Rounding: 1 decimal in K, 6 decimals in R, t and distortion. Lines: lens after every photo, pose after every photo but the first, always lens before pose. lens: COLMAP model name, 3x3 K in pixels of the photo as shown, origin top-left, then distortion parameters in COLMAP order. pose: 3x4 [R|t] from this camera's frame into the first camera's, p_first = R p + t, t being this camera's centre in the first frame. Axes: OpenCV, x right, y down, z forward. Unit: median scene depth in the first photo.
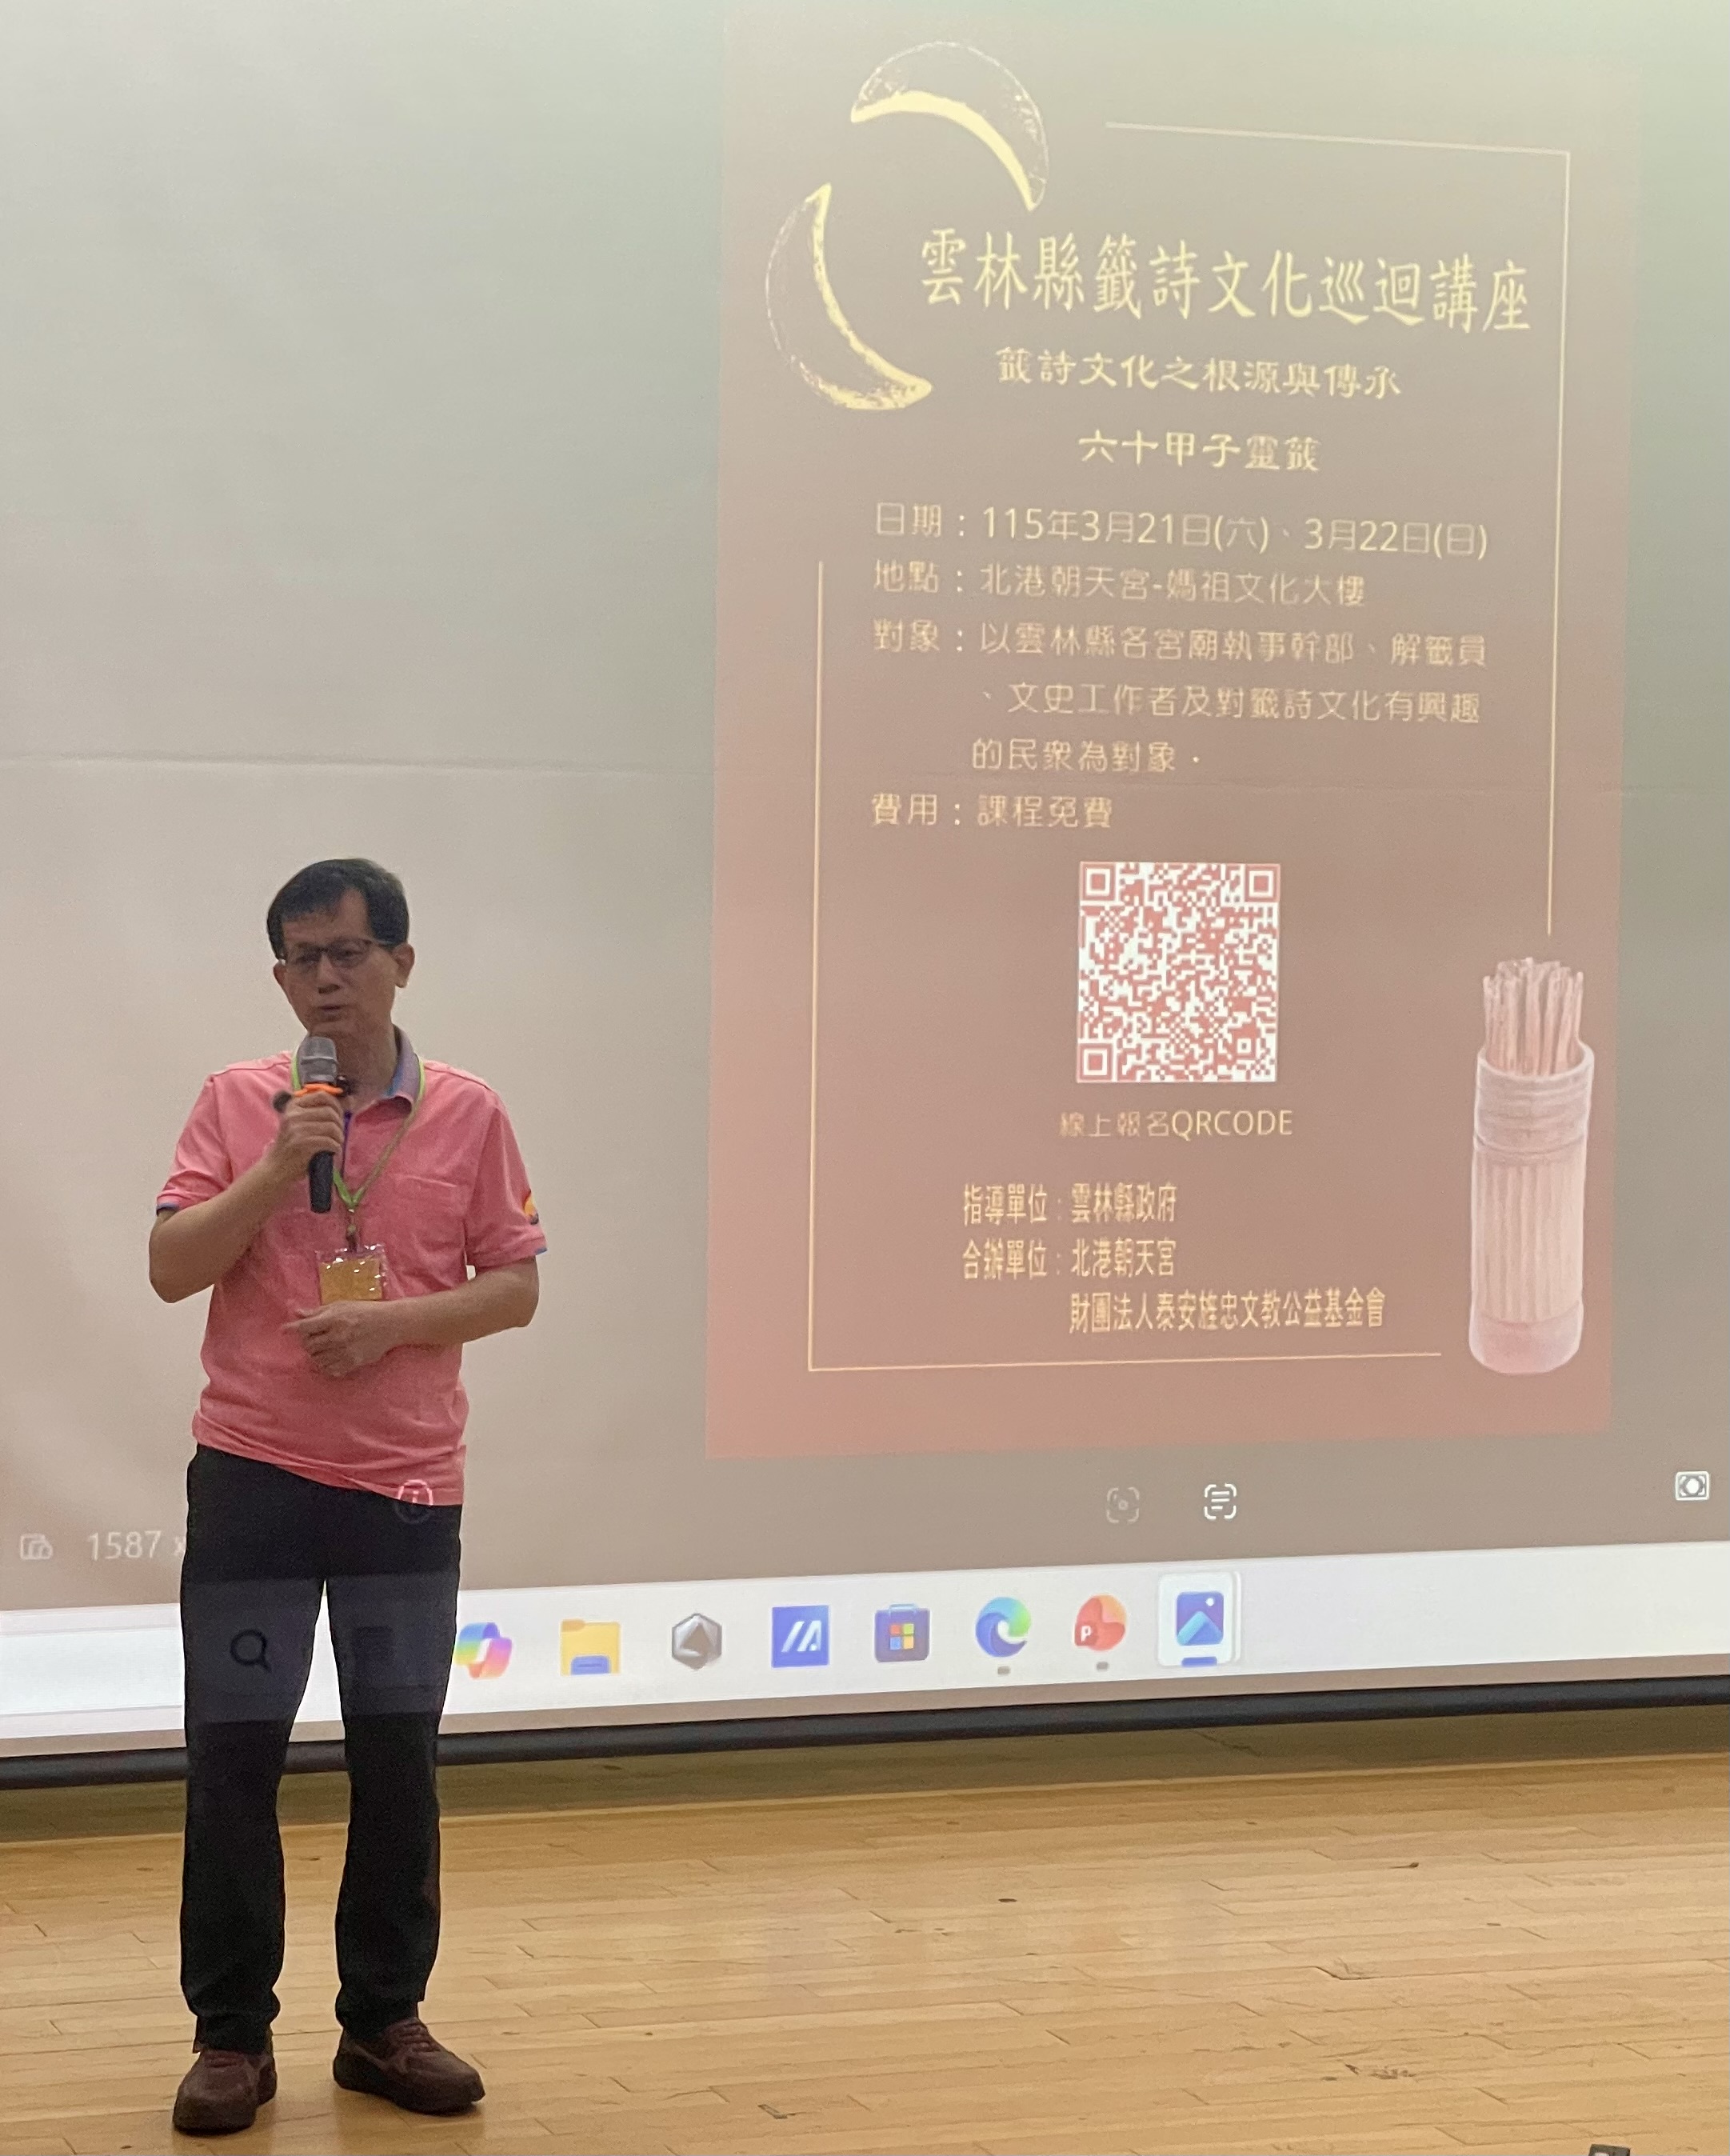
lens RADIAL K [[3374.5, 0, 852.8], [0, 3374.5, 1084.0], [0, 0, 1]] dist [0.018978, 0.000000]
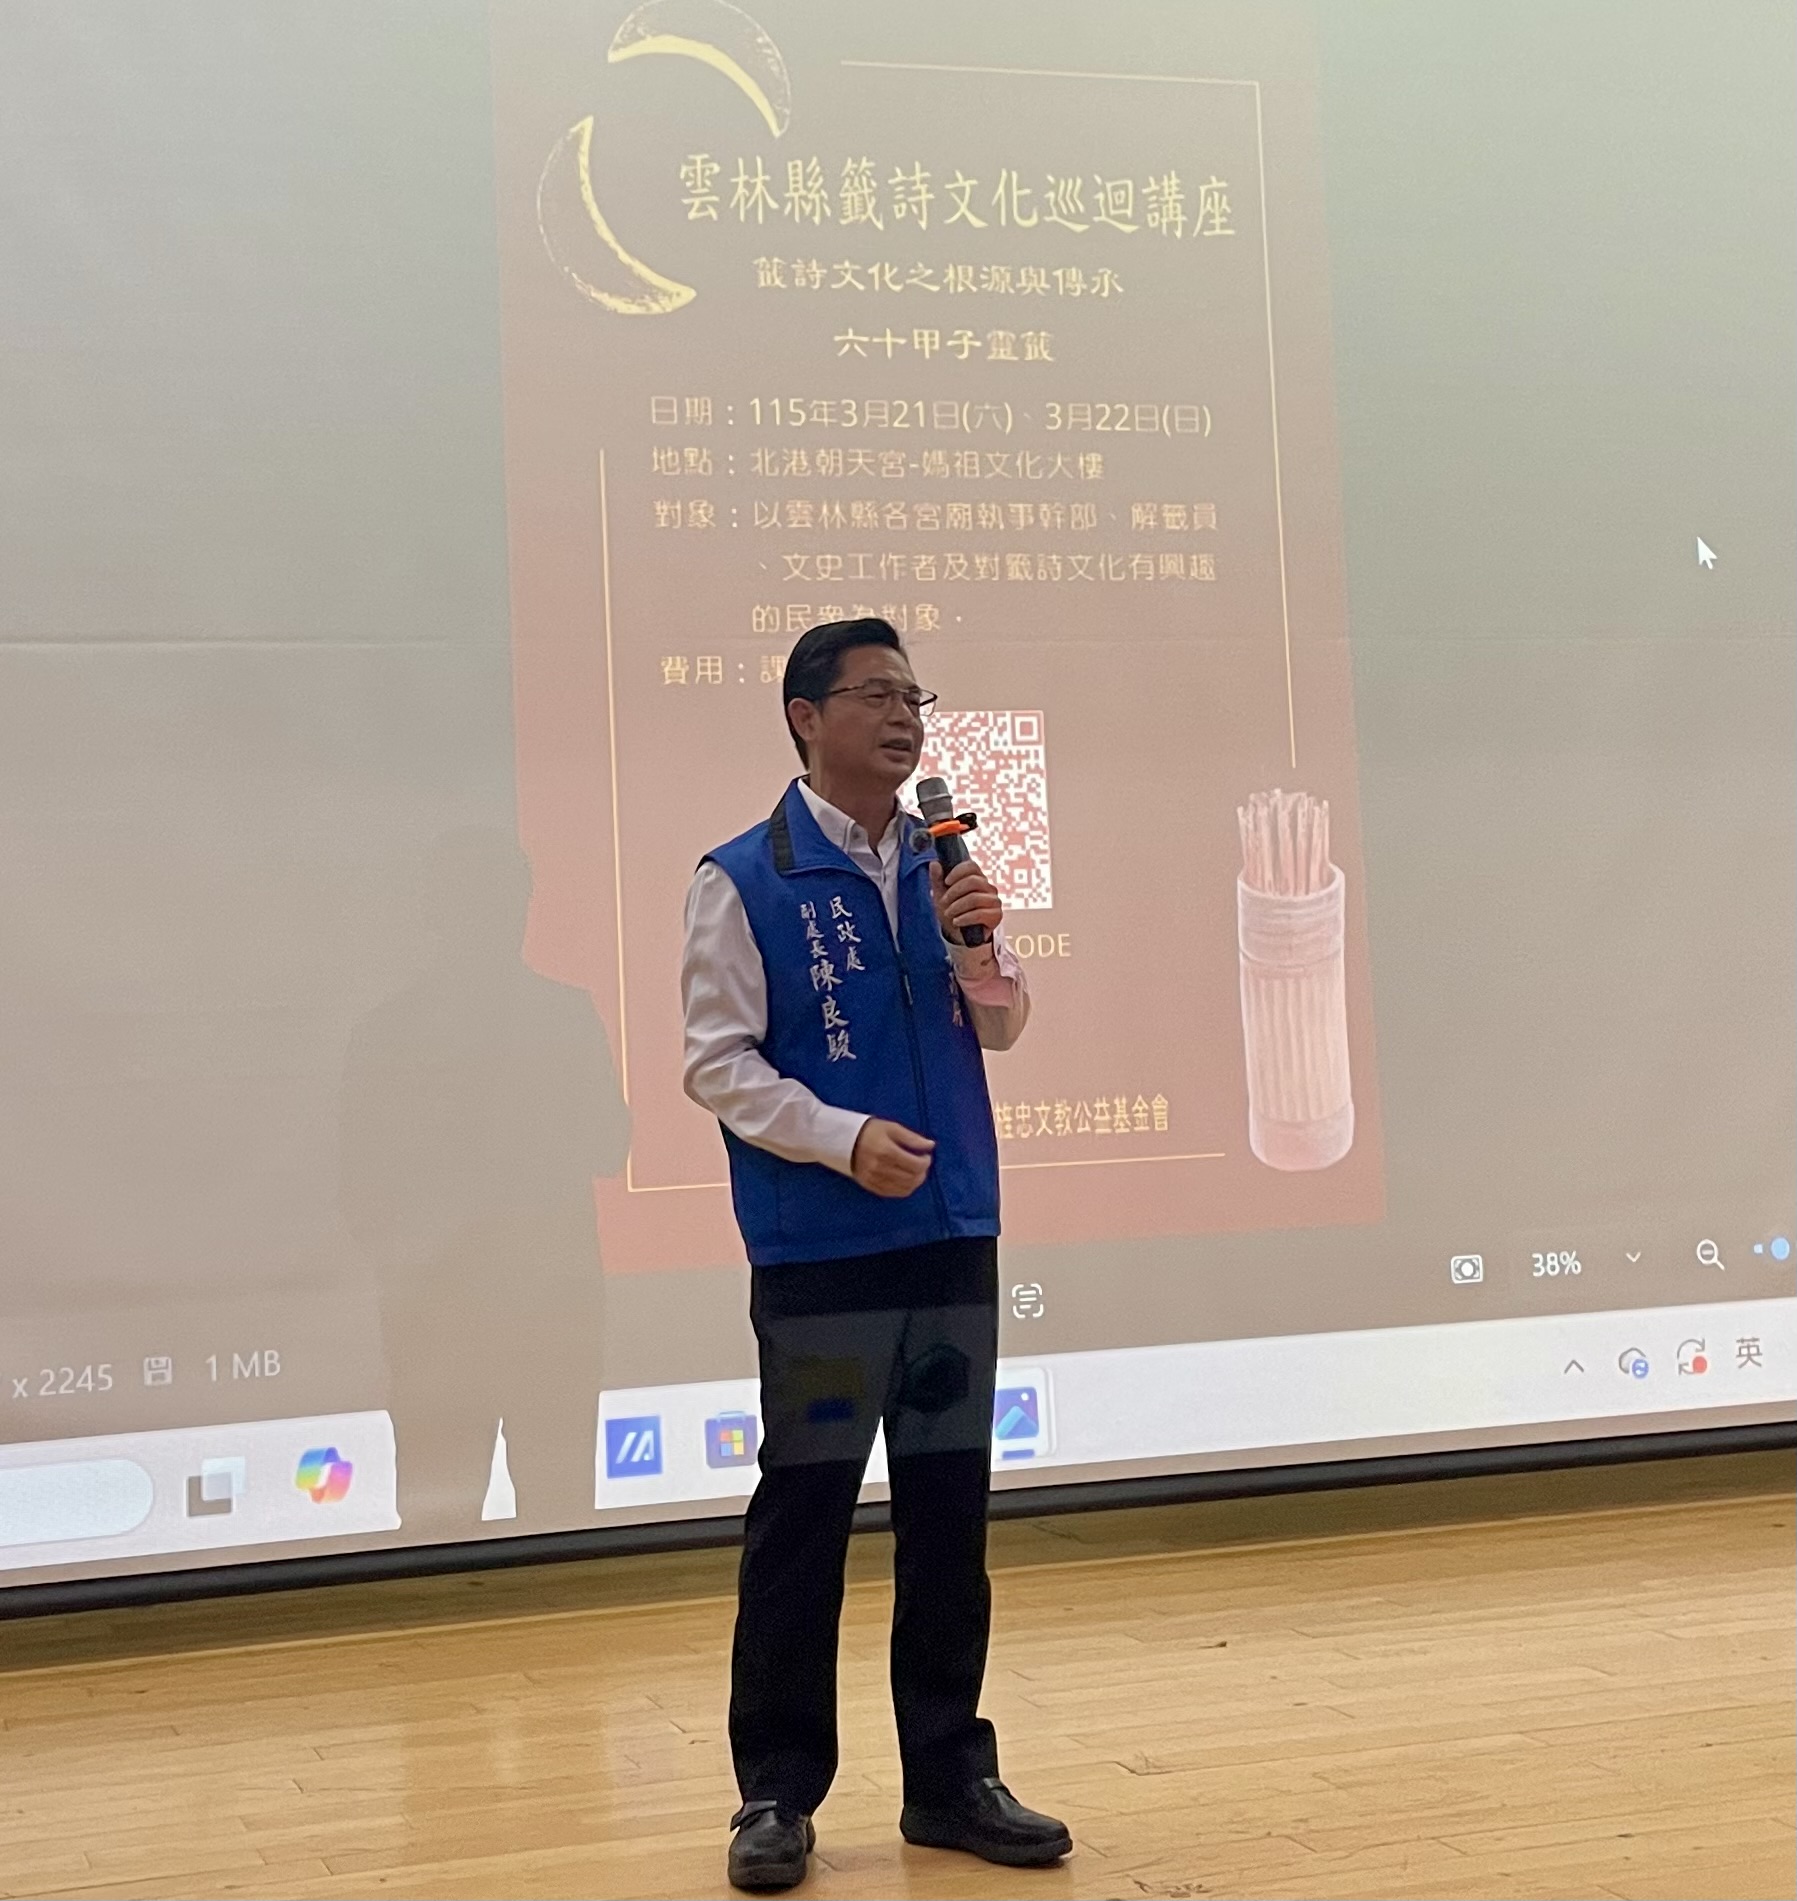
lens RADIAL K [[1953.6, 0, 916.7], [0, 1953.6, 934.4], [0, 0, 1]] dist [0.022333, 0.000000]
pose [[0.998191, -0.055572, -0.022944, 0.096675], [0.052554, 0.991862, -0.115962, 0.080131], [0.029202, 0.114547, 0.992989, 0.374720]]
